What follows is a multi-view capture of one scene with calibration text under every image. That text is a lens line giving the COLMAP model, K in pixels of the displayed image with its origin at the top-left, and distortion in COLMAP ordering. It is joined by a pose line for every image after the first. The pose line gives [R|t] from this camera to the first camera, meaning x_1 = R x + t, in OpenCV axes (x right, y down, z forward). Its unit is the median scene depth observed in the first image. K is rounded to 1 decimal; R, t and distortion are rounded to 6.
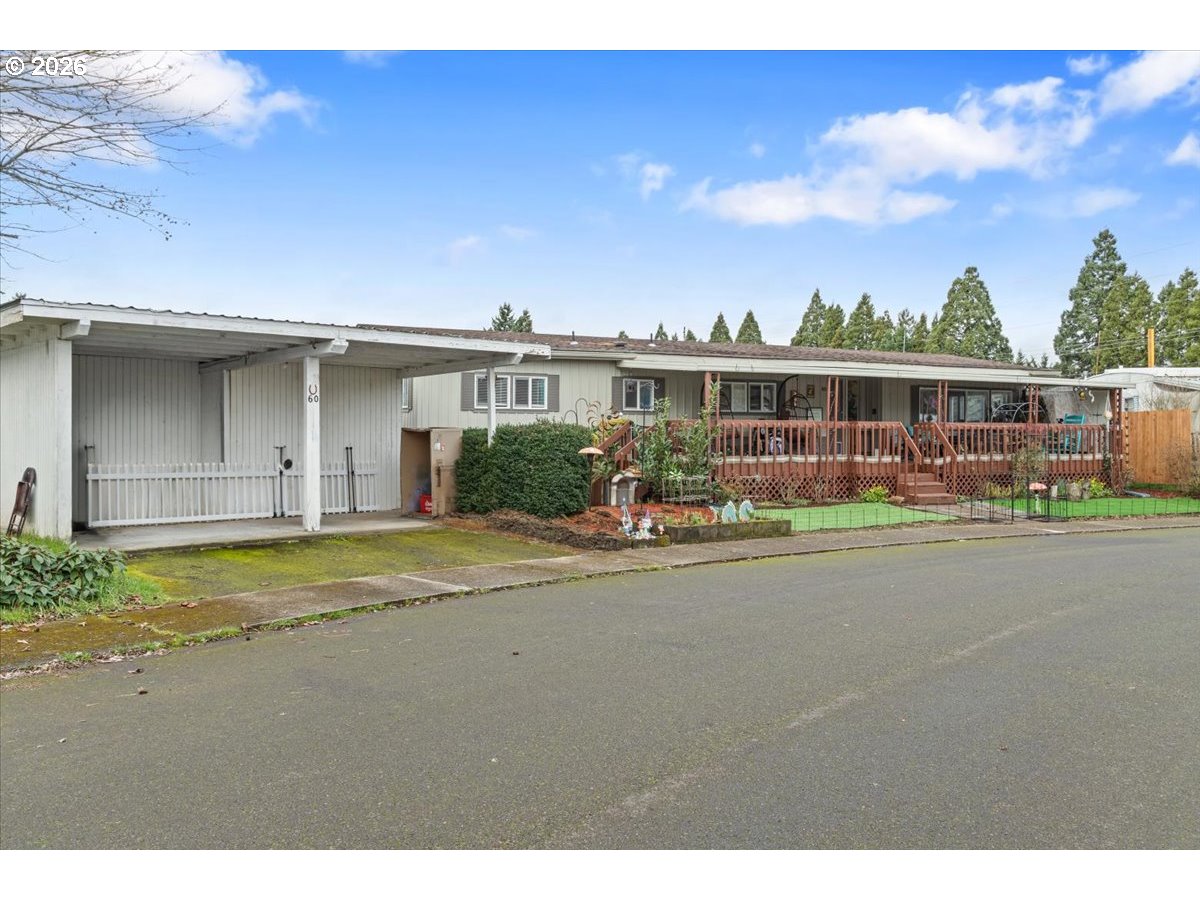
lens RADIAL K [[553.9, 0, 600.1], [0, 553.9, 449.9], [0, 0, 1]] dist [-0.019371, 0.000325]
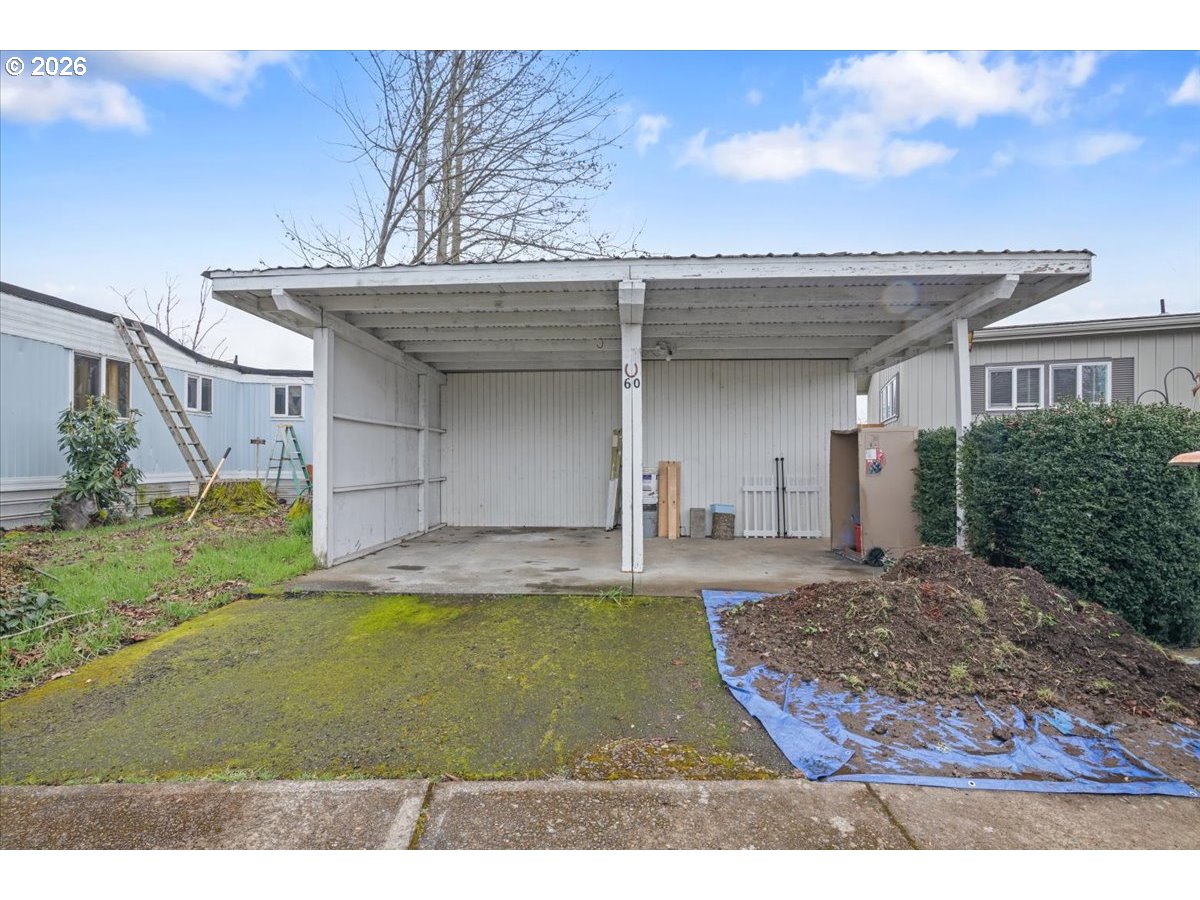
lens RADIAL K [[553.9, 0, 601.4], [0, 553.9, 458.0], [0, 0, 1]] dist [-0.019371, 0.000325]
pose [[0.659104, -0.004141, -0.752041, -0.009182], [-0.004566, 0.999944, -0.009508, 0.004902], [0.752038, 0.009701, 0.659048, 0.275870]]
